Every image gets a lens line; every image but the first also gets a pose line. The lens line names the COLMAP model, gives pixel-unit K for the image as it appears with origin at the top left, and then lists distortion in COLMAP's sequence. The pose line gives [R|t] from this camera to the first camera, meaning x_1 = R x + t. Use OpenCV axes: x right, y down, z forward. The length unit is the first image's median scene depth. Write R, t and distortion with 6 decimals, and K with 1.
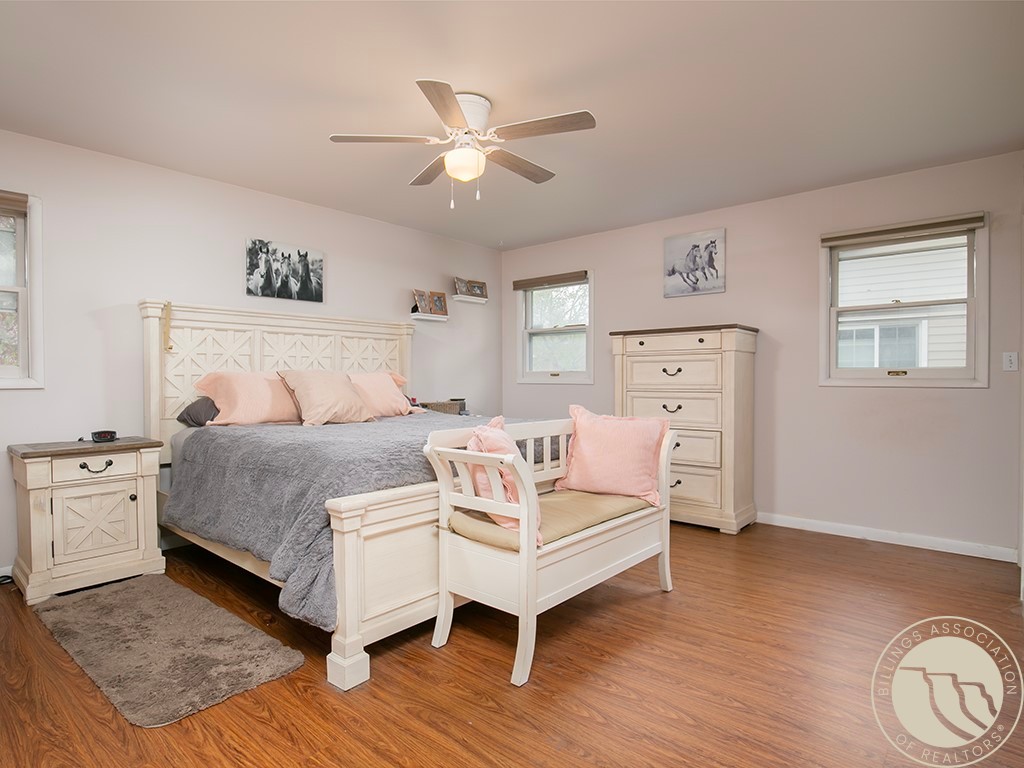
lens RADIAL K [[567.4, 0, 512.0], [0, 567.4, 384.0], [0, 0, 1]] dist [-0.031963, -0.000064]
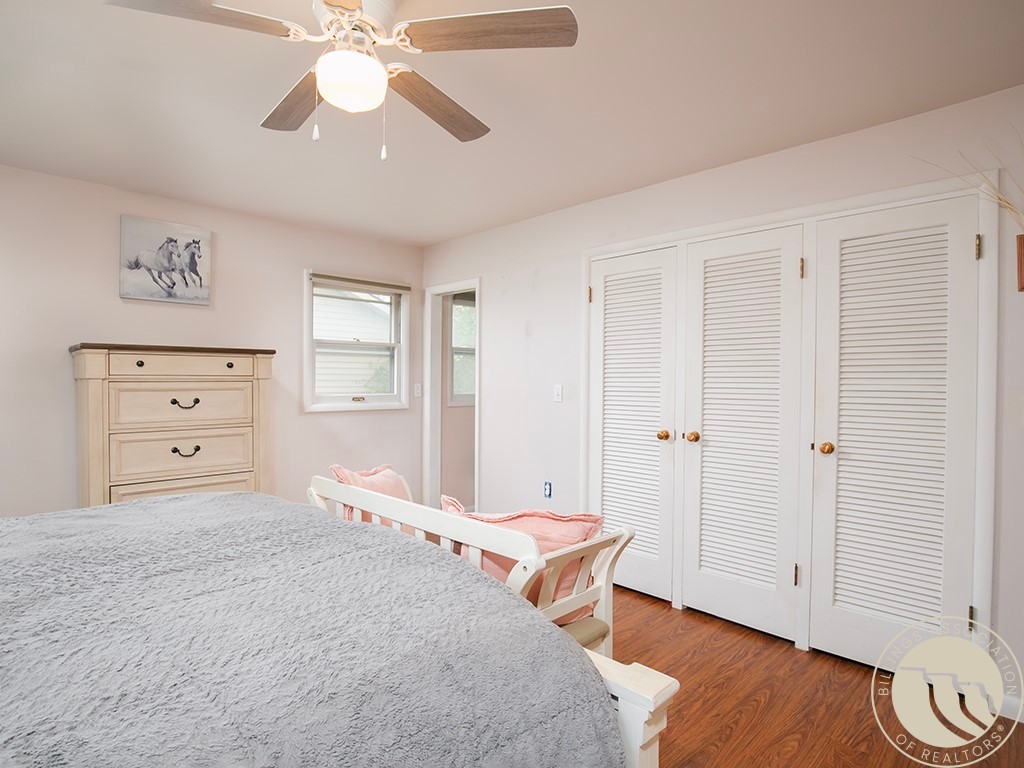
lens RADIAL K [[548.4, 0, 535.1], [0, 548.4, 387.9], [0, 0, 1]] dist [-0.022092, 0.001286]
pose [[0.050672, -0.007959, 0.998684, -0.401350], [0.009439, 0.999927, 0.007490, -0.041560], [-0.998671, 0.009047, 0.050743, 0.469050]]
